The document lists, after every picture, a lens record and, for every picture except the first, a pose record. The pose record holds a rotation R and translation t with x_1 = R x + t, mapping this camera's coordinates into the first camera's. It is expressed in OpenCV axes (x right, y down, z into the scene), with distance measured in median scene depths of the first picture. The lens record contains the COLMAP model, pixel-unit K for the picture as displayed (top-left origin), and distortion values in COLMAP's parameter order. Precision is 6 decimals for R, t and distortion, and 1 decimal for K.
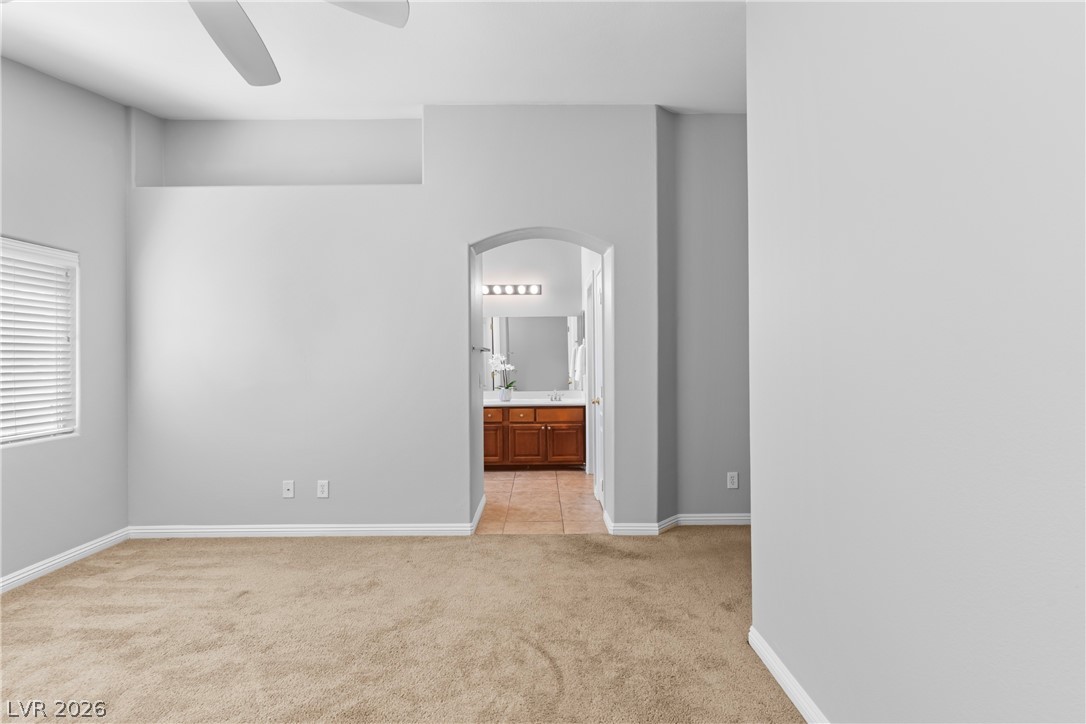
lens RADIAL K [[514.9, 0, 543.0], [0, 514.9, 362.0], [0, 0, 1]] dist [-0.000279, 0.000108]
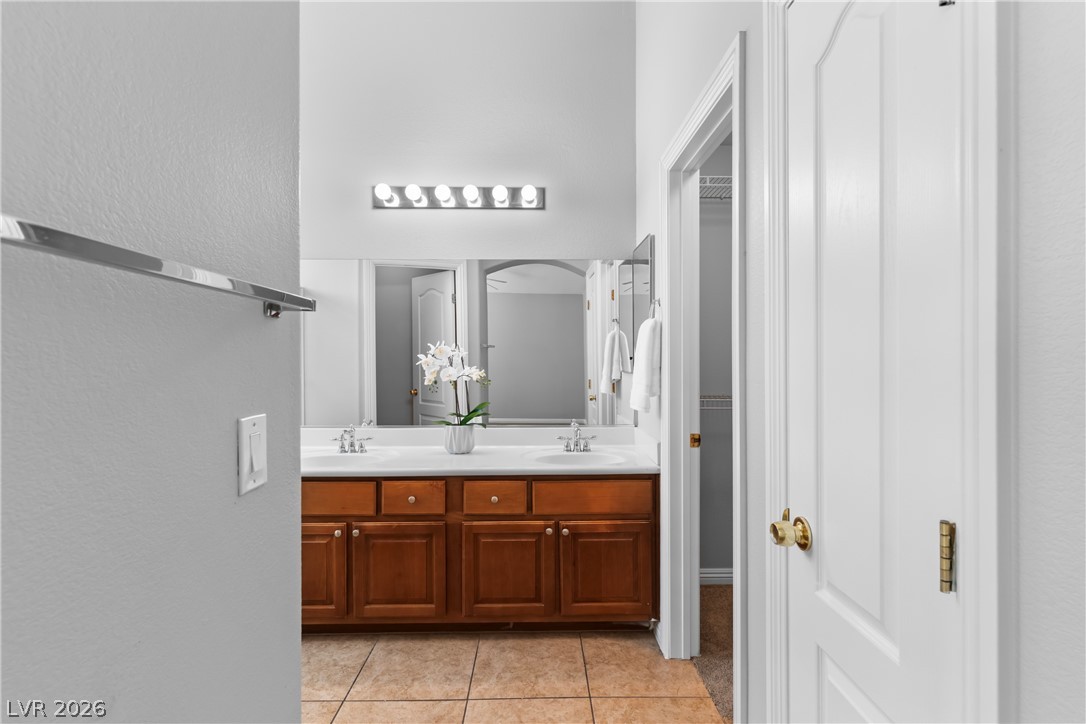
lens RADIAL K [[514.9, 0, 543.0], [0, 514.9, 362.0], [0, 0, 1]] dist [-0.000279, 0.000108]
pose [[0.999964, 0.005839, 0.006079, -0.007897], [-0.005841, 0.999983, 0.000342, 0.000164], [-0.006077, -0.000377, 0.999981, 0.608863]]
